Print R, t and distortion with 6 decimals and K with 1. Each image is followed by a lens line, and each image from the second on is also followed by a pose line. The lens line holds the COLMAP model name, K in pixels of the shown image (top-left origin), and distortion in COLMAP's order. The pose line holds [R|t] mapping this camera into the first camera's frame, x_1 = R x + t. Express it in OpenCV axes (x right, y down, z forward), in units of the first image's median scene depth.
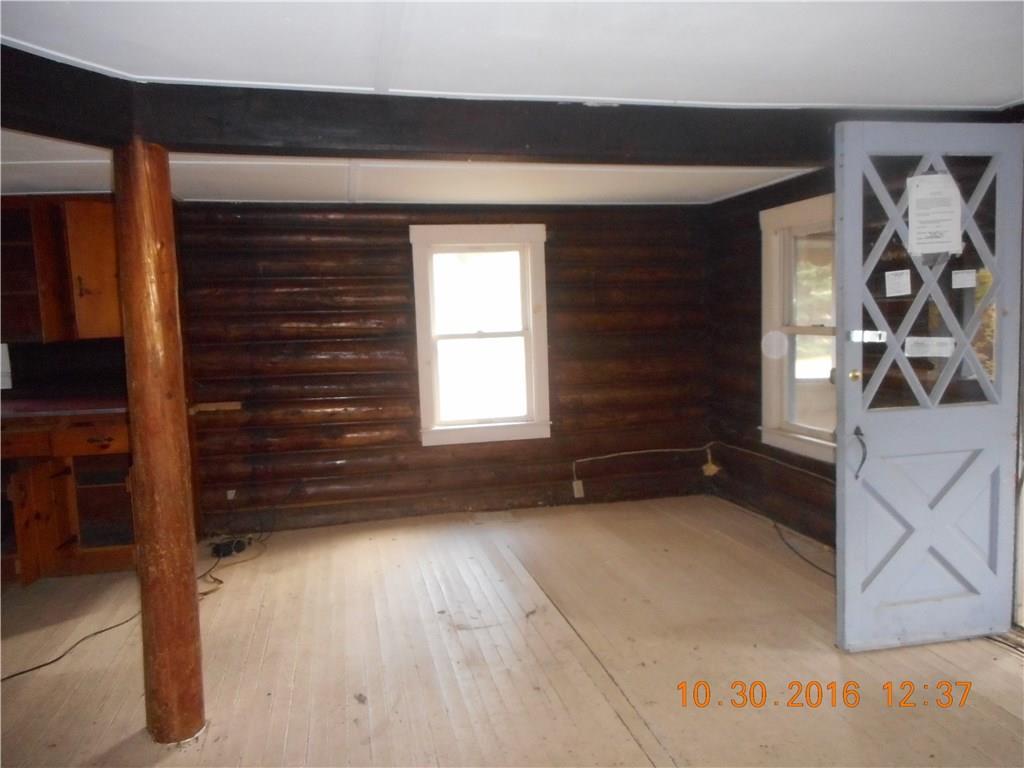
lens RADIAL K [[773.6, 0, 511.6], [0, 773.6, 382.5], [0, 0, 1]] dist [-0.015369, -0.004319]
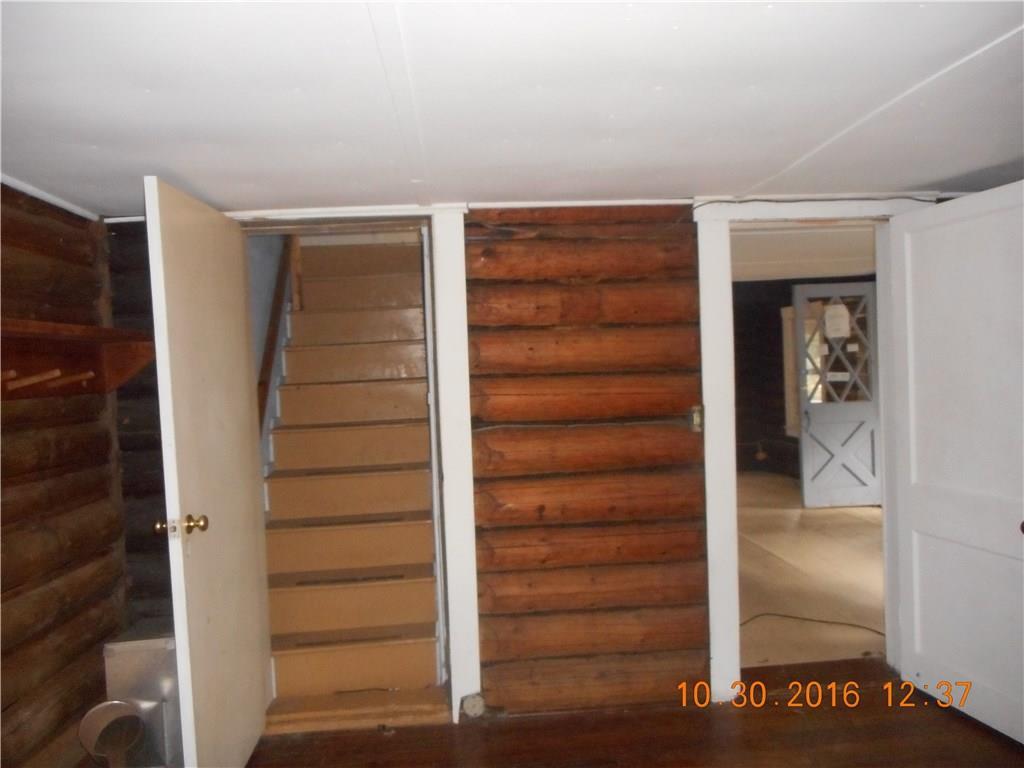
lens RADIAL K [[773.6, 0, 512.9], [0, 773.6, 385.0], [0, 0, 1]] dist [-0.015369, -0.004319]
pose [[0.993326, -0.006431, -0.115163, -0.104943], [-0.001323, 0.997743, -0.067135, 0.084602], [0.115334, 0.066840, 0.991075, -0.885294]]
